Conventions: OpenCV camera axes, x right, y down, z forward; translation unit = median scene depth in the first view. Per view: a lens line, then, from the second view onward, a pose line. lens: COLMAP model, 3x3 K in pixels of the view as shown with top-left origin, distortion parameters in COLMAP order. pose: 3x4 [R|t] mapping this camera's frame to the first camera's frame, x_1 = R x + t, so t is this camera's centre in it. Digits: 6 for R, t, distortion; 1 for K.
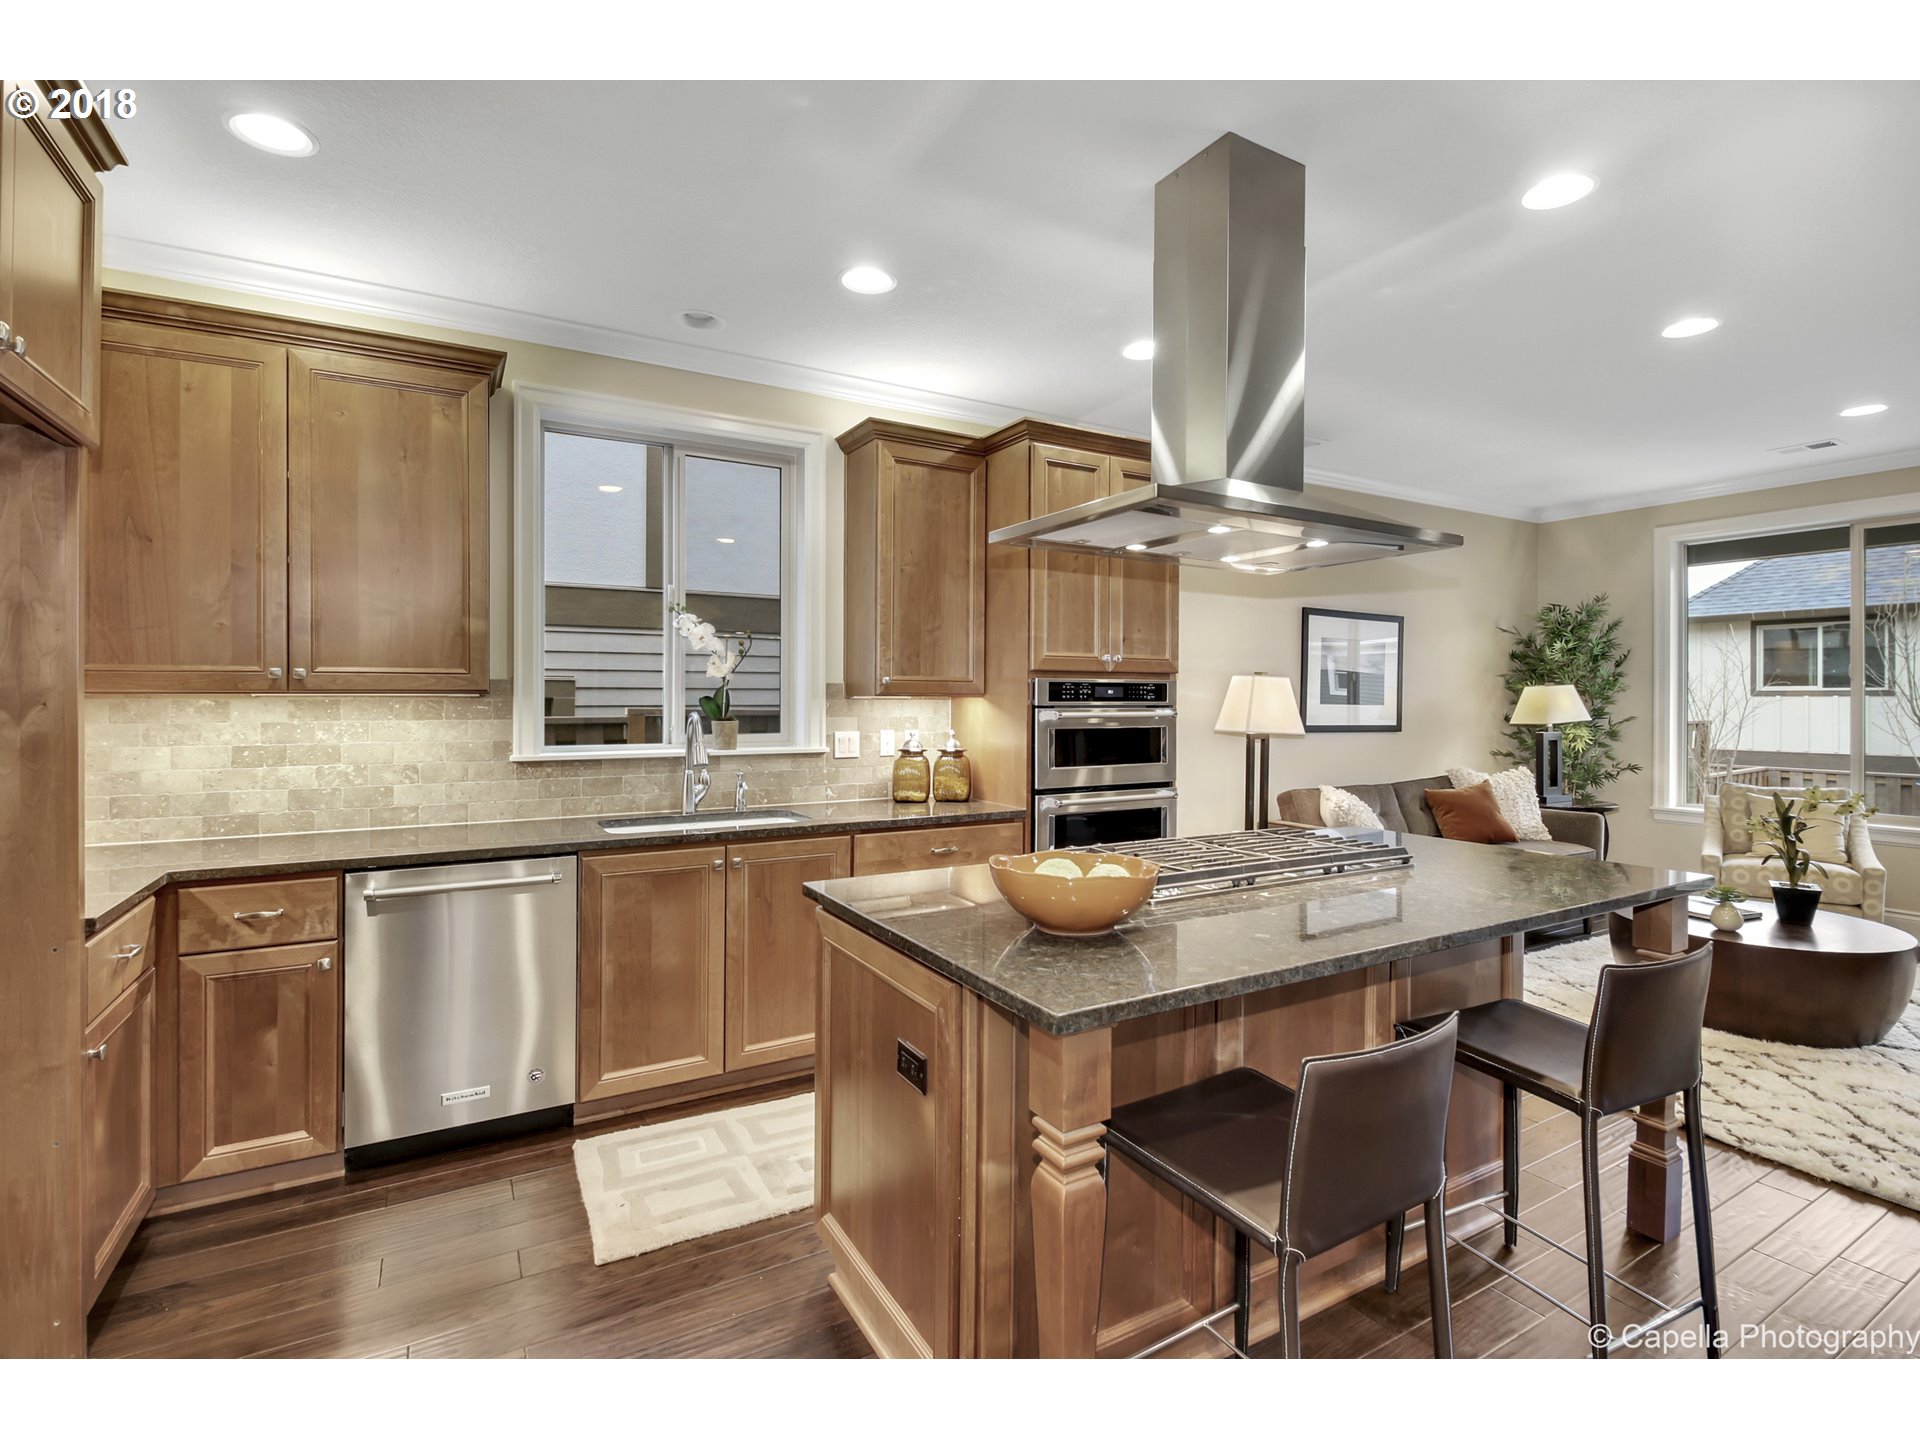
lens RADIAL K [[900.4, 0, 954.6], [0, 900.4, 706.1], [0, 0, 1]] dist [-0.012601, -0.002494]
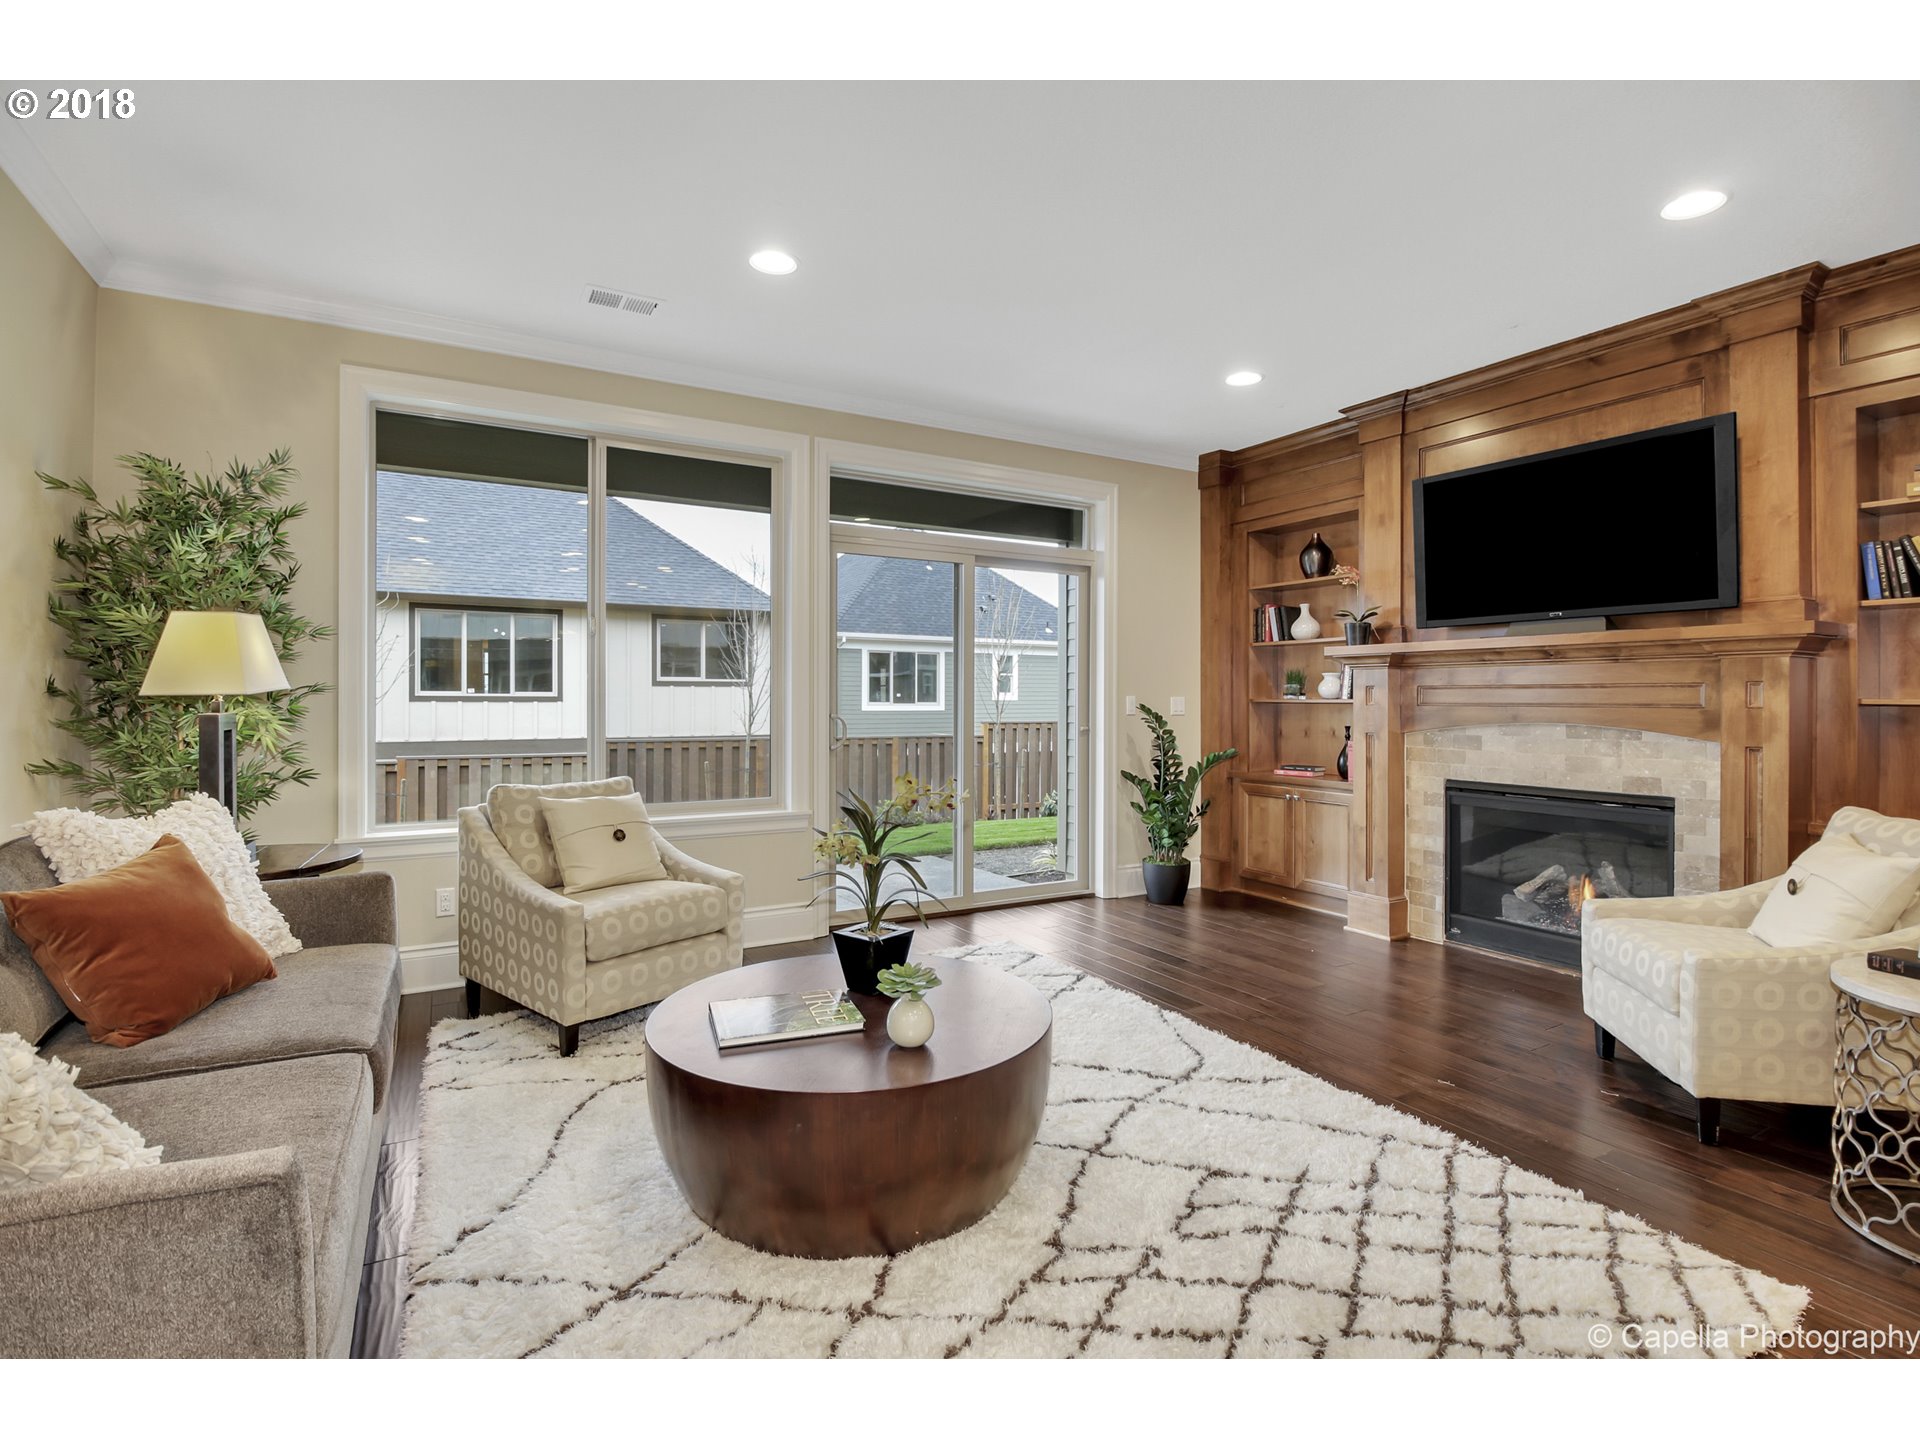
lens RADIAL K [[900.4, 0, 955.2], [0, 900.4, 719.6], [0, 0, 1]] dist [-0.012601, -0.002494]
pose [[0.001525, -0.021971, 0.999757, 0.290669], [0.001652, 0.999757, 0.021969, 0.033187], [-0.999997, 0.001619, 0.001561, 0.894389]]
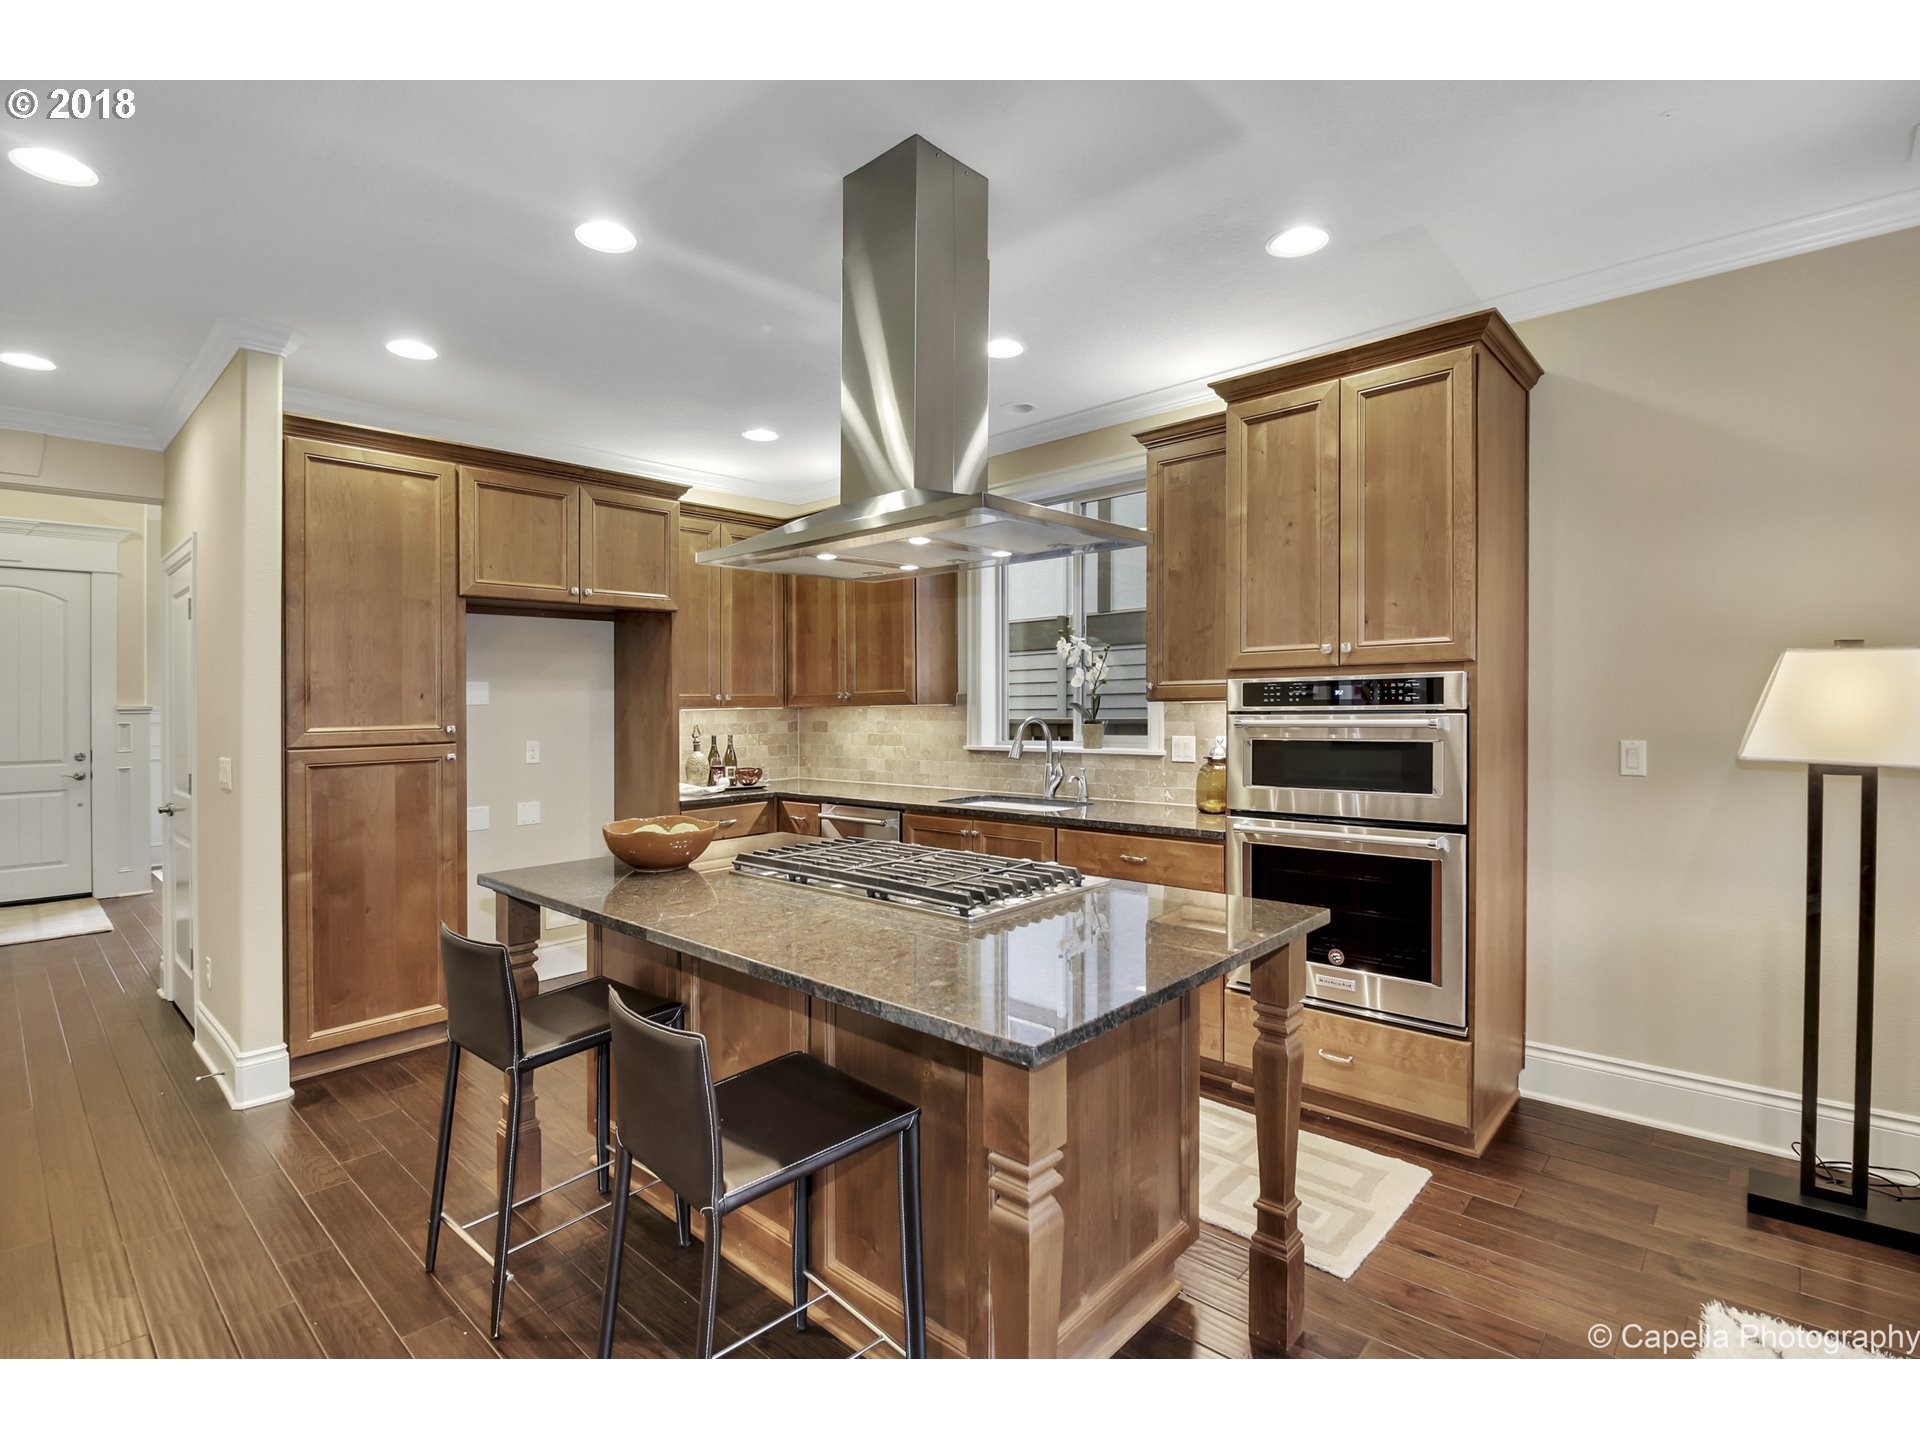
lens RADIAL K [[900.4, 0, 964.0], [0, 900.4, 708.9], [0, 0, 1]] dist [-0.012601, -0.002494]
pose [[0.308198, -0.001403, -0.951321, 0.771574], [0.008094, 0.999967, 0.001148, -0.005351], [0.951288, -0.008054, 0.308199, 0.460489]]
